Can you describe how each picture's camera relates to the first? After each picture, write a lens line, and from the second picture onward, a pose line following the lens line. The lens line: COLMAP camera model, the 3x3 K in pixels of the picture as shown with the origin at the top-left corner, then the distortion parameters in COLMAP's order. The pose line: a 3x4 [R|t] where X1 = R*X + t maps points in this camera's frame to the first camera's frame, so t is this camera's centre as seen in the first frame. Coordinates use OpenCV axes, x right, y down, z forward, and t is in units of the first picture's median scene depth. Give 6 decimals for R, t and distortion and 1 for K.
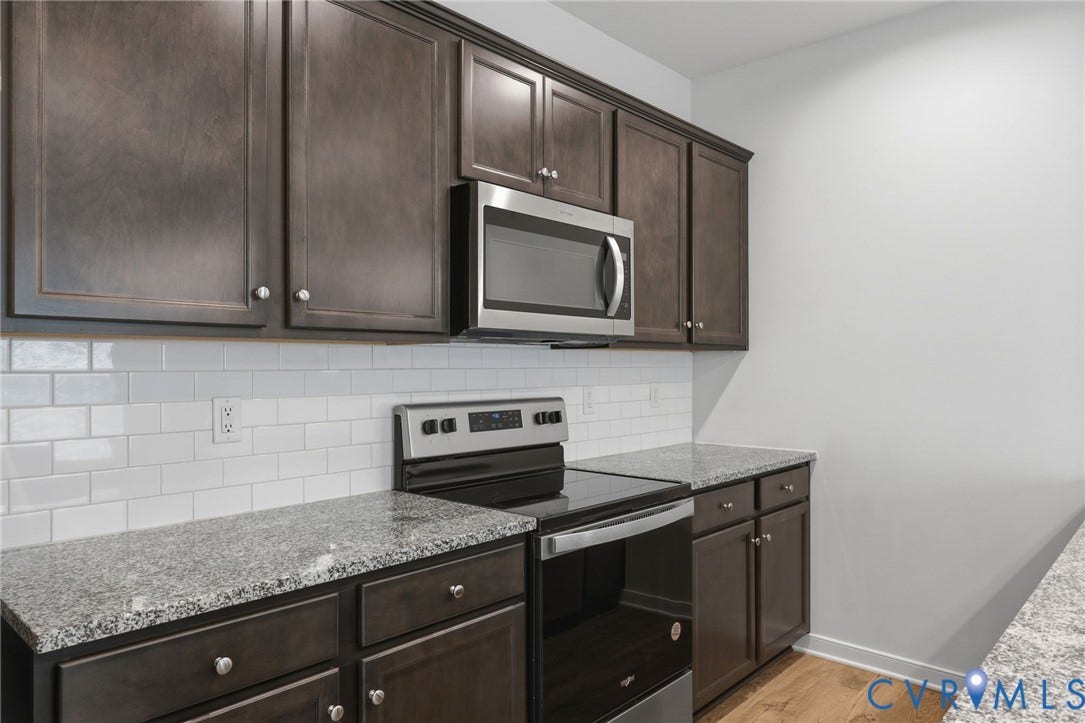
lens RADIAL K [[726.8, 0, 542.1], [0, 726.8, 361.2], [0, 0, 1]] dist [0.001230, 0.001177]
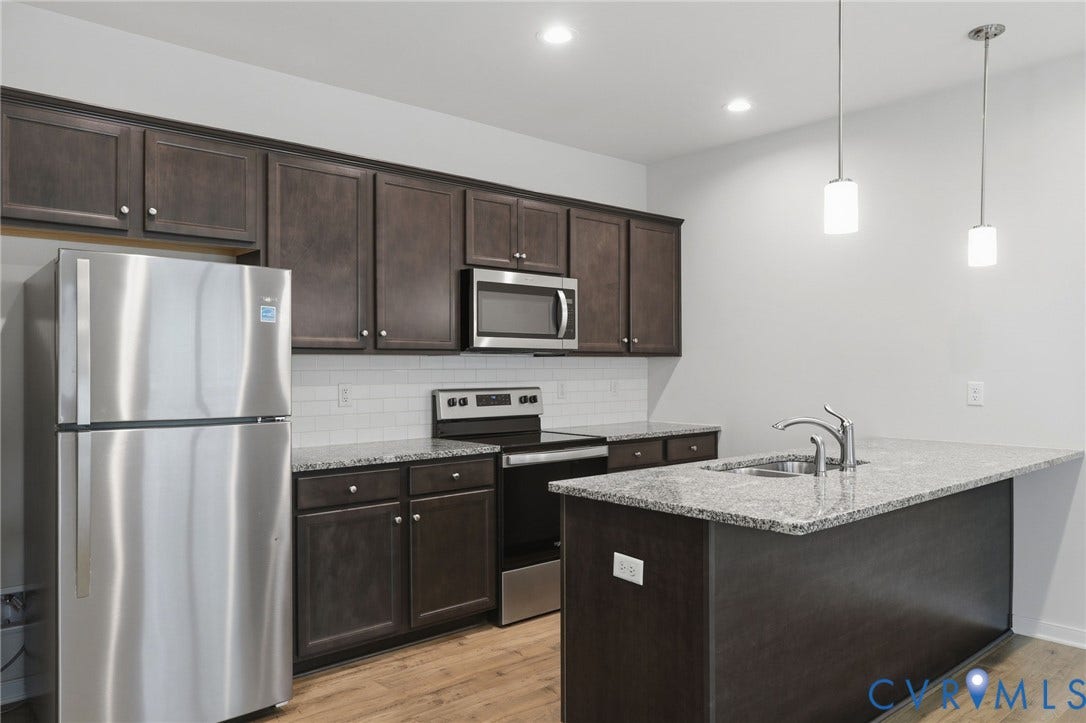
lens RADIAL K [[779.8, 0, 536.4], [0, 779.8, 364.4], [0, 0, 1]] dist [0.007021, 0.001198]
pose [[0.993421, -0.002508, -0.114491, 0.263891], [0.002752, 0.999994, 0.001974, -0.004347], [0.114485, -0.002276, 0.993422, -0.851228]]
